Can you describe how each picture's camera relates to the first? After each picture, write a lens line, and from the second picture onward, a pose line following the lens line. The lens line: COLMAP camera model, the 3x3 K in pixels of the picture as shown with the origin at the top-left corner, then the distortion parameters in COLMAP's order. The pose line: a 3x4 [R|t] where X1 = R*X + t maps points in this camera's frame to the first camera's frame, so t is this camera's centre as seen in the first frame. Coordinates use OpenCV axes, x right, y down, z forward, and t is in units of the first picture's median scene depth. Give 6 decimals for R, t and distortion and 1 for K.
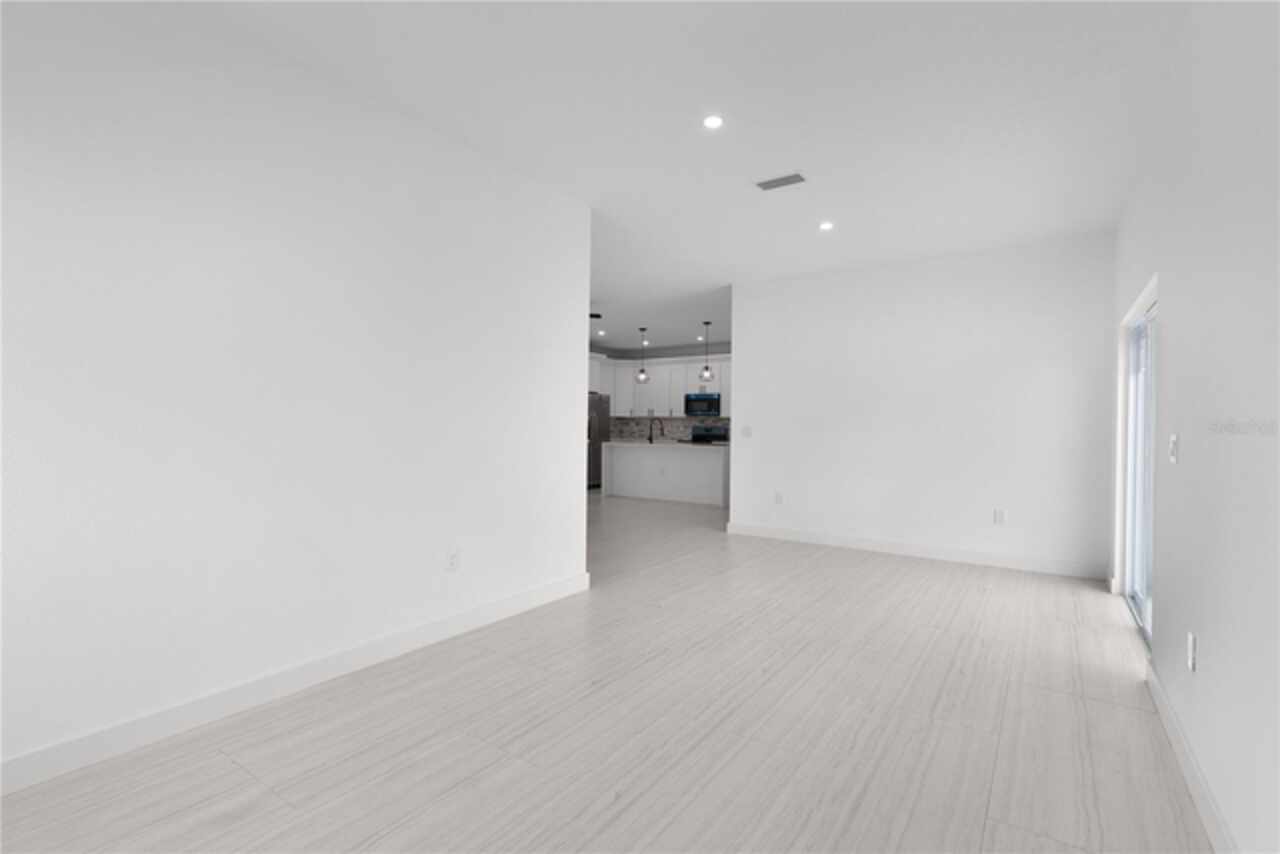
lens RADIAL K [[581.1, 0, 642.9], [0, 581.1, 432.9], [0, 0, 1]] dist [-0.000944, -0.000107]
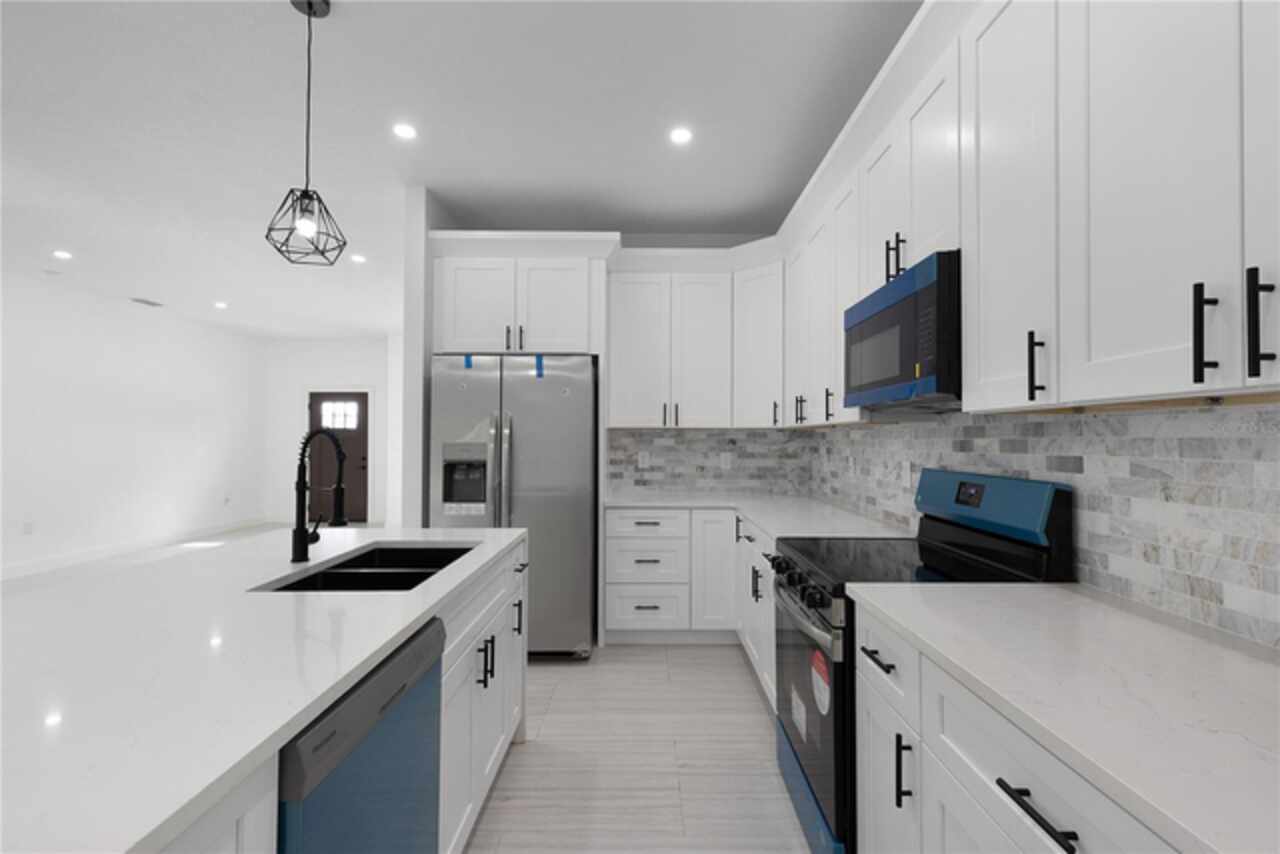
lens RADIAL K [[581.1, 0, 642.9], [0, 581.1, 432.9], [0, 0, 1]] dist [-0.000944, -0.000107]
pose [[0.563724, -0.020850, -0.825700, 0.198627], [-0.004787, 0.999582, -0.028509, -0.017155], [0.825949, 0.020024, 0.563389, 0.826408]]
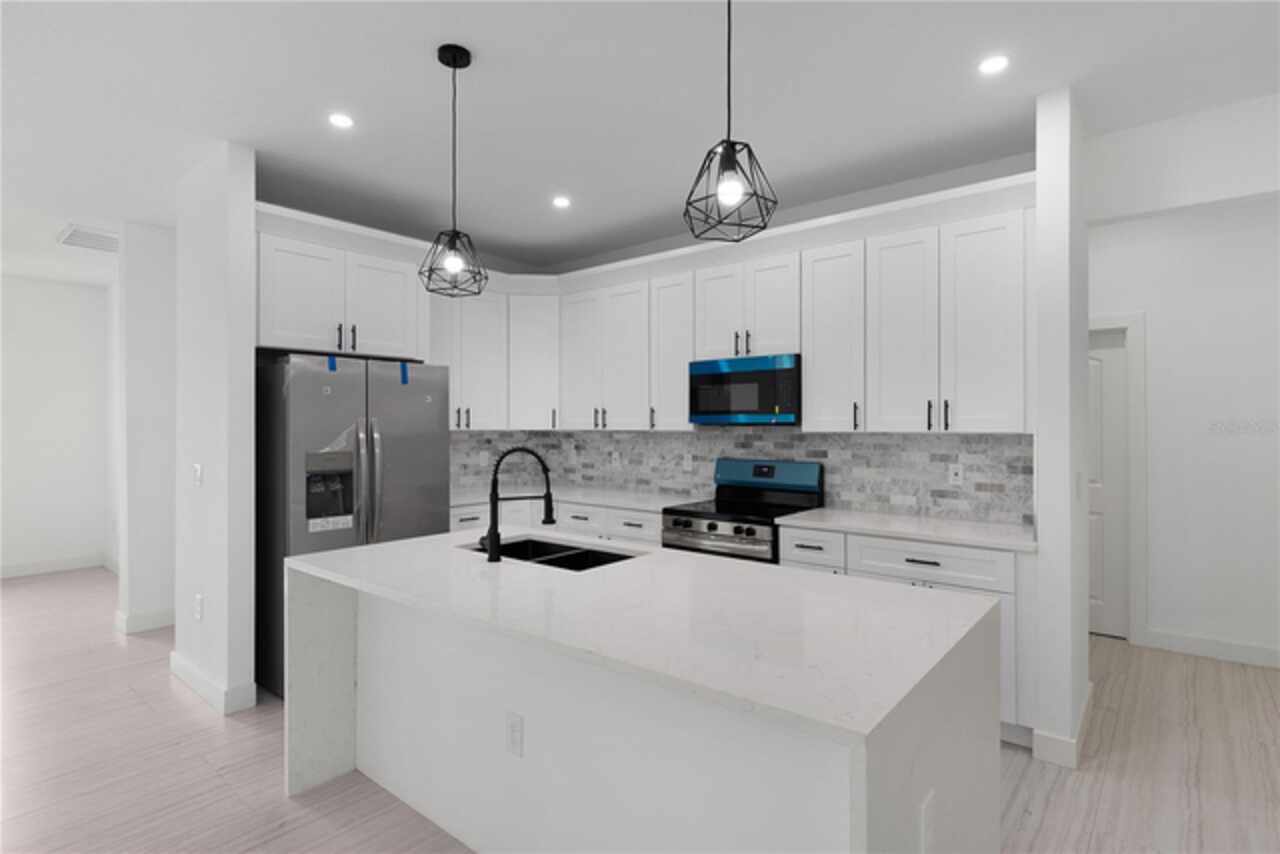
lens RADIAL K [[646.2, 0, 640.0], [0, 646.2, 427.0], [0, 0, 1]] dist [-0.000143, 0.000009]
pose [[0.994630, -0.014564, -0.102468, 0.081234], [0.013658, 0.999861, -0.009539, -0.026584], [0.102593, 0.008088, 0.994691, 0.636971]]
